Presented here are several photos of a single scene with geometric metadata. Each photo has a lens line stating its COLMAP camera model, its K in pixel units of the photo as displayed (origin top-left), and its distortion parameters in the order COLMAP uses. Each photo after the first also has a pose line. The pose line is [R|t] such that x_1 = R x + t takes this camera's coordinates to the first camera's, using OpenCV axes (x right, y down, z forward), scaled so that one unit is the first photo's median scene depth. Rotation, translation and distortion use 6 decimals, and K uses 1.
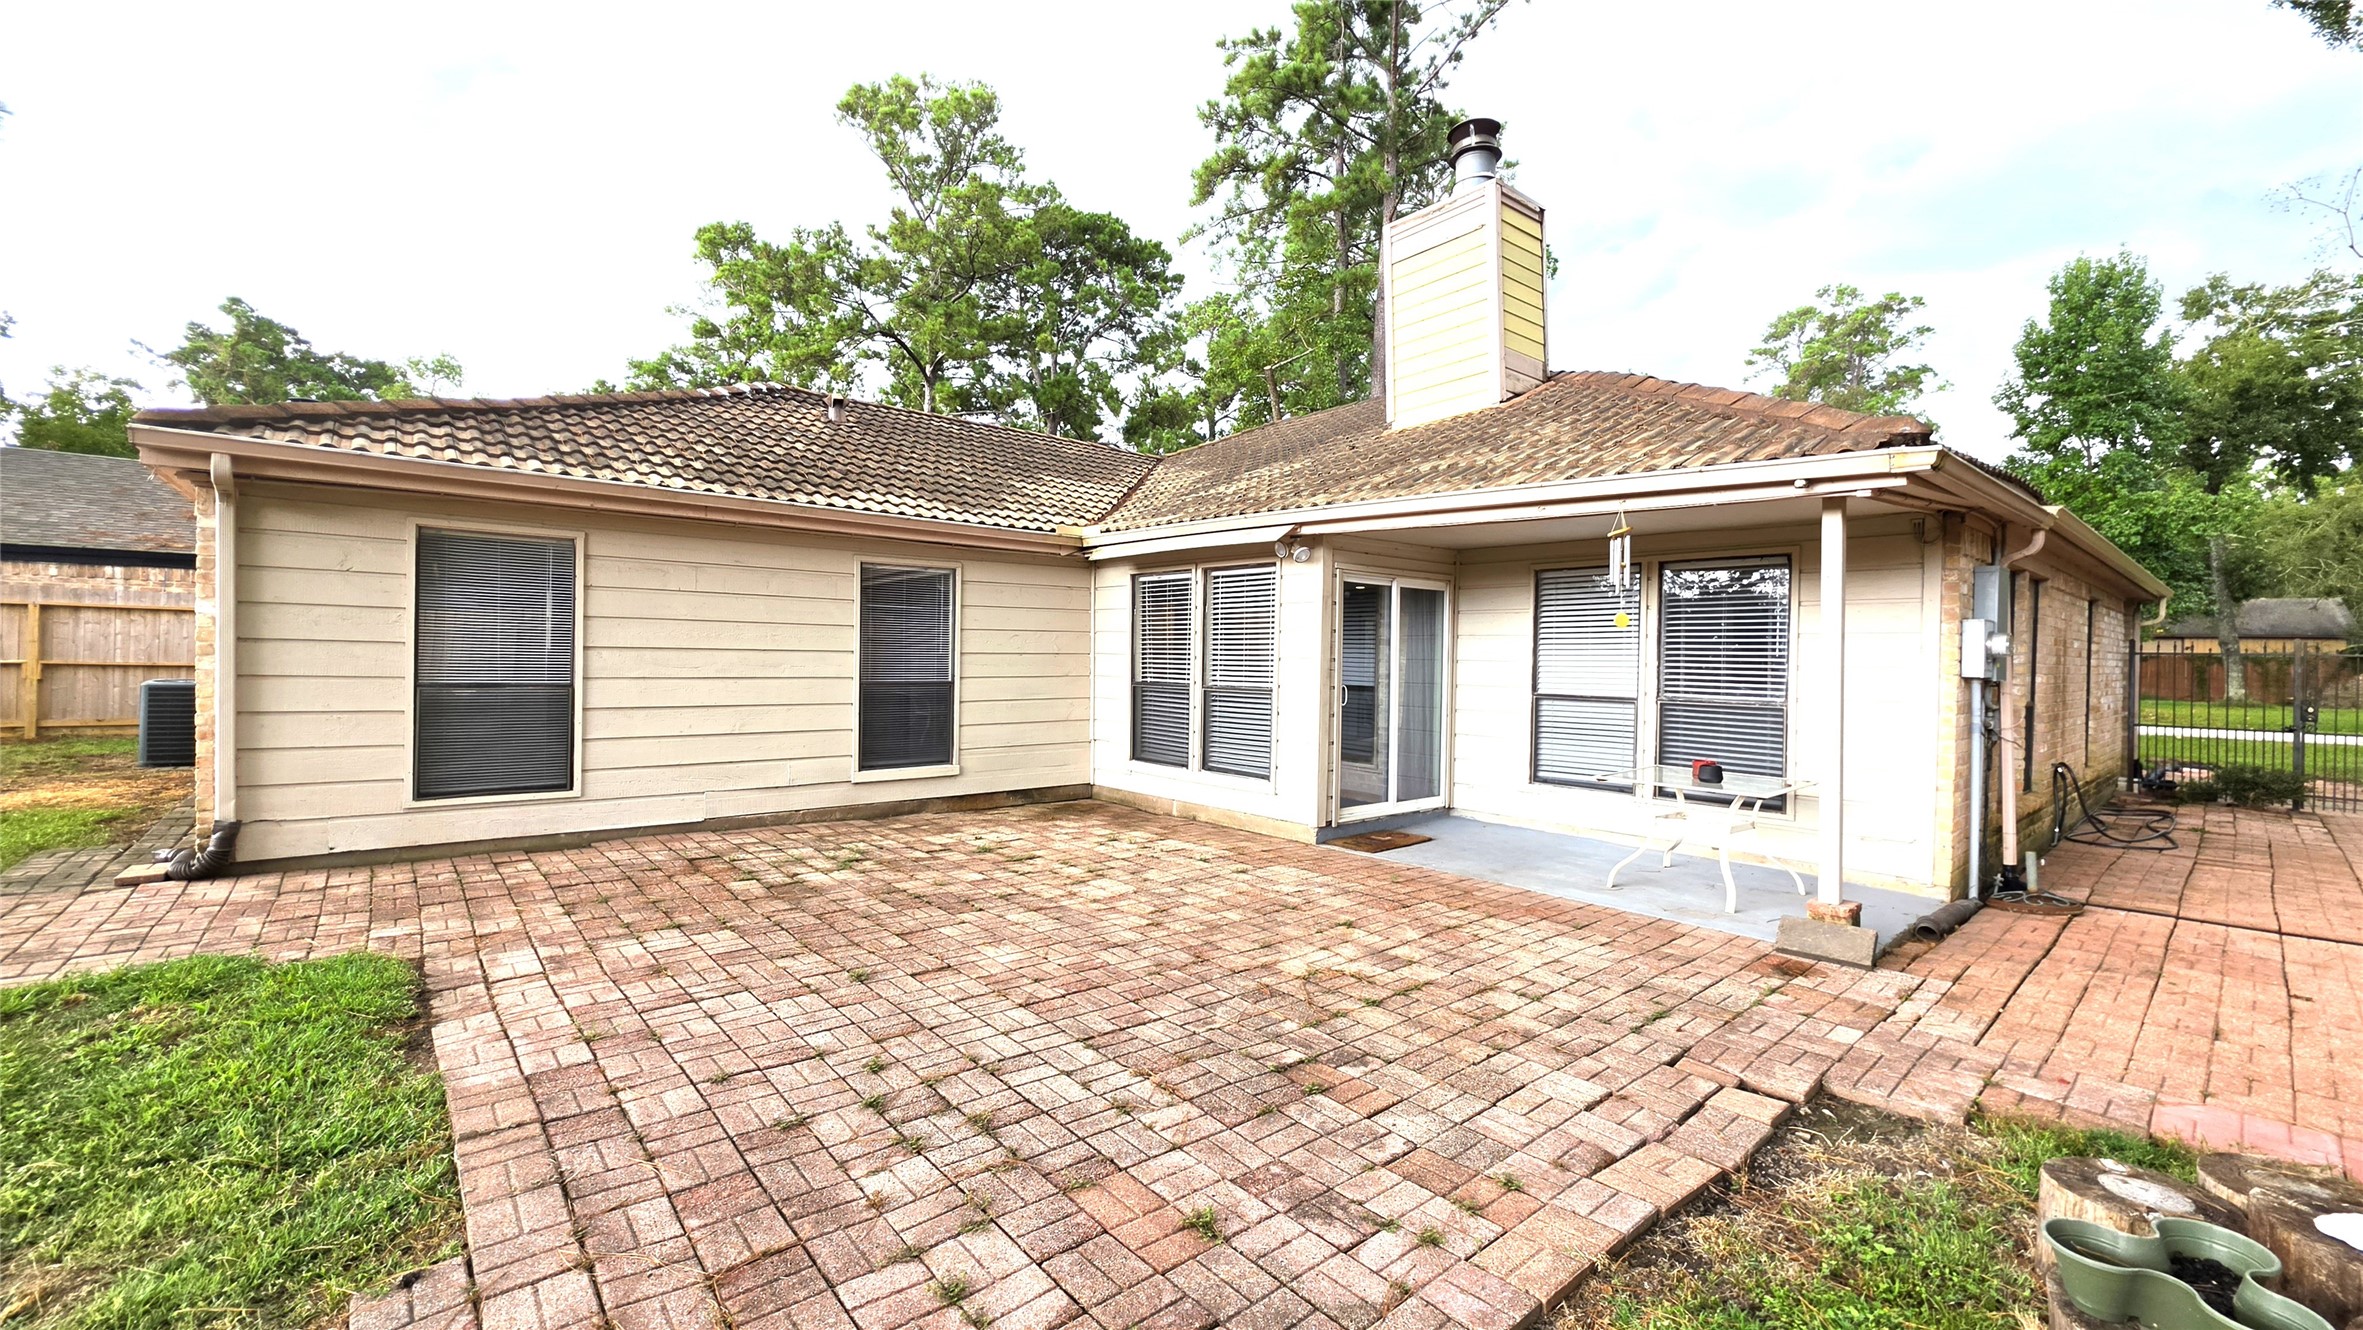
lens RADIAL K [[938.6, 0, 1181.5], [0, 938.6, 665.0], [0, 0, 1]] dist [-0.001864, 0.000337]
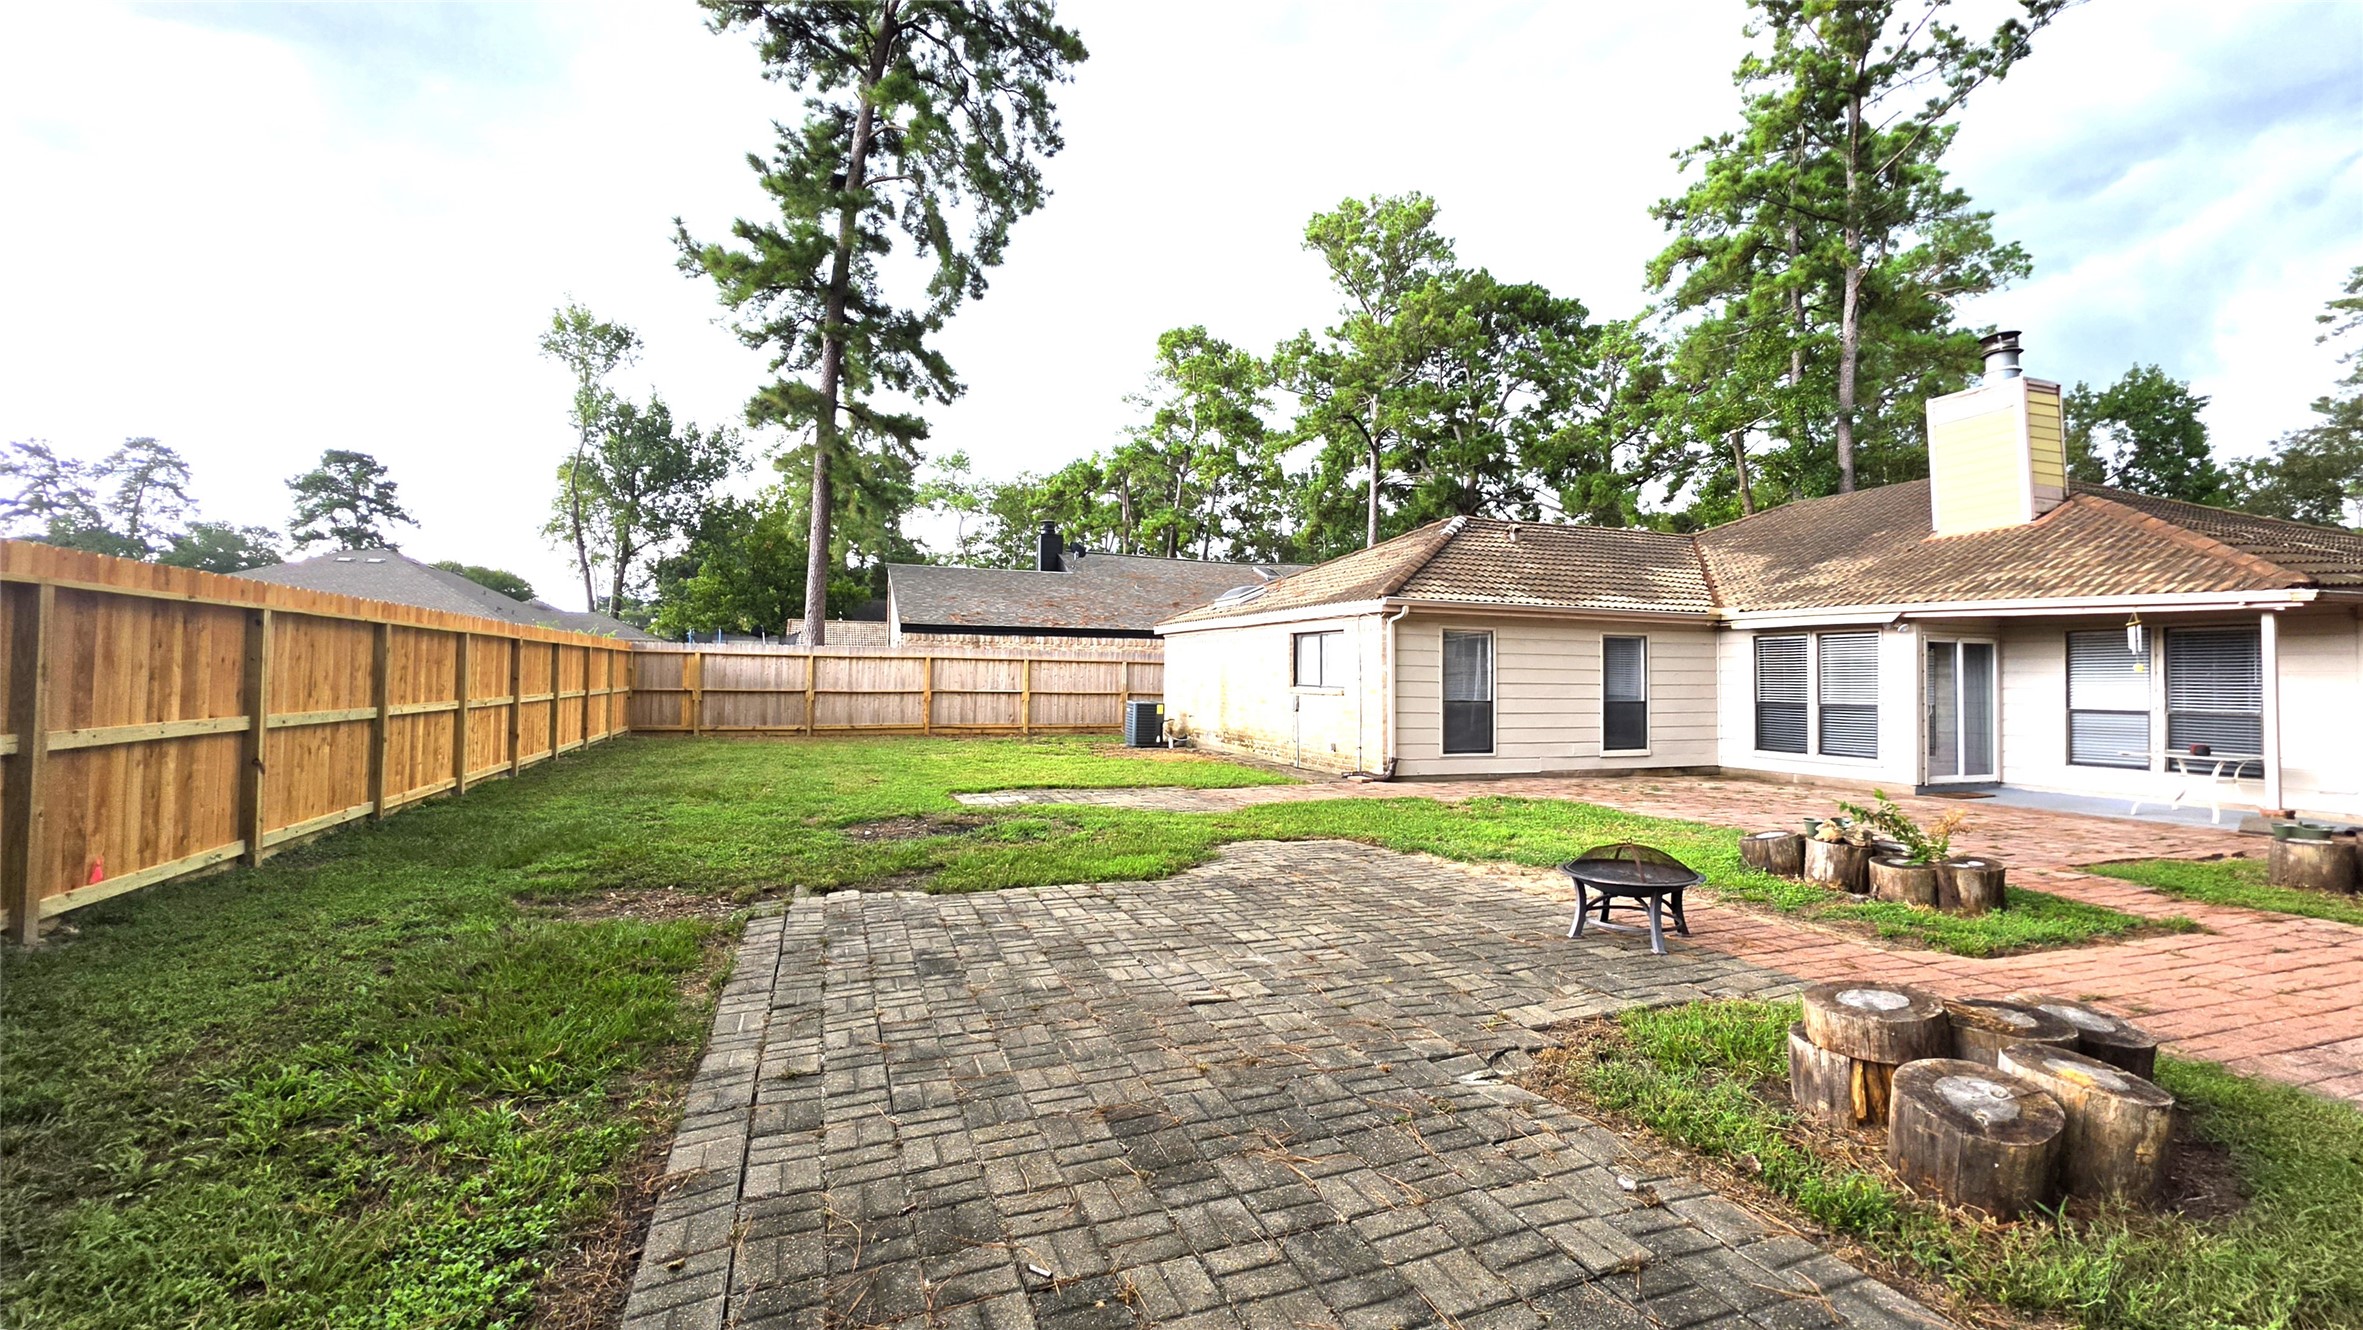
lens RADIAL K [[955.8, 0, 1193.0], [0, 955.8, 659.8], [0, 0, 1]] dist [-0.003096, 0.000505]
pose [[0.942264, -0.012649, -0.334633, -0.415809], [0.000751, 0.999364, -0.035661, 0.003122], [0.334871, 0.033351, 0.941674, -0.884505]]
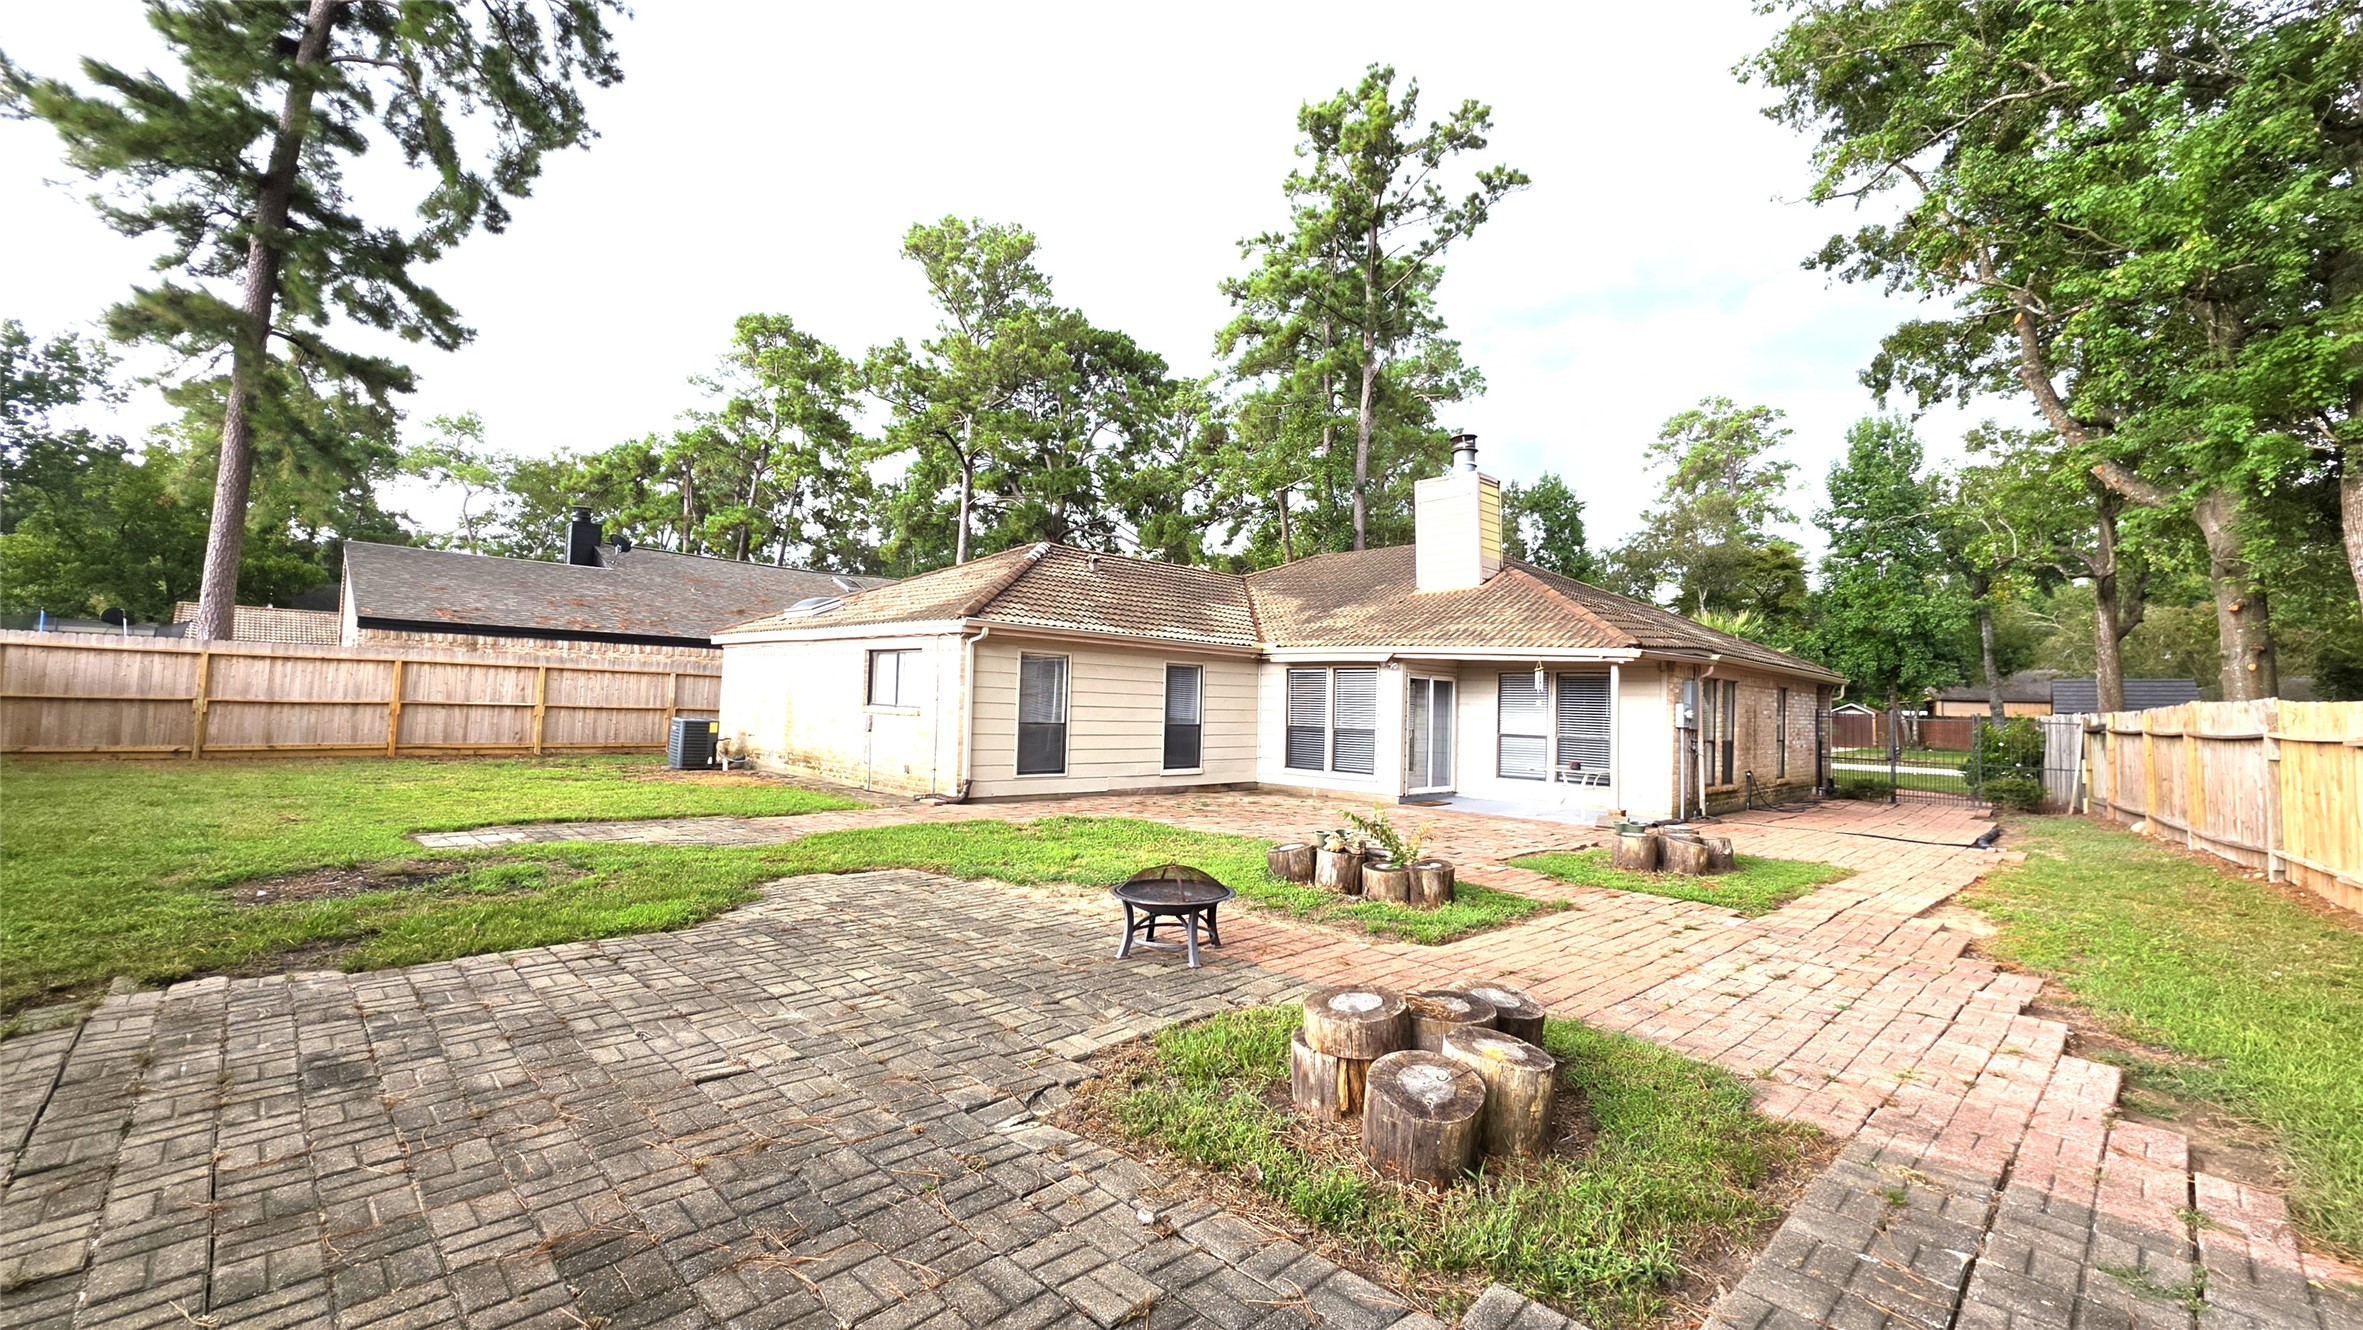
lens RADIAL K [[938.6, 0, 1181.5], [0, 938.6, 665.0], [0, 0, 1]] dist [-0.001864, 0.000337]
pose [[0.997181, 0.016646, 0.073167, -0.400574], [-0.012971, 0.998644, -0.050419, -0.005694], [-0.073907, 0.049328, 0.996044, -0.853697]]
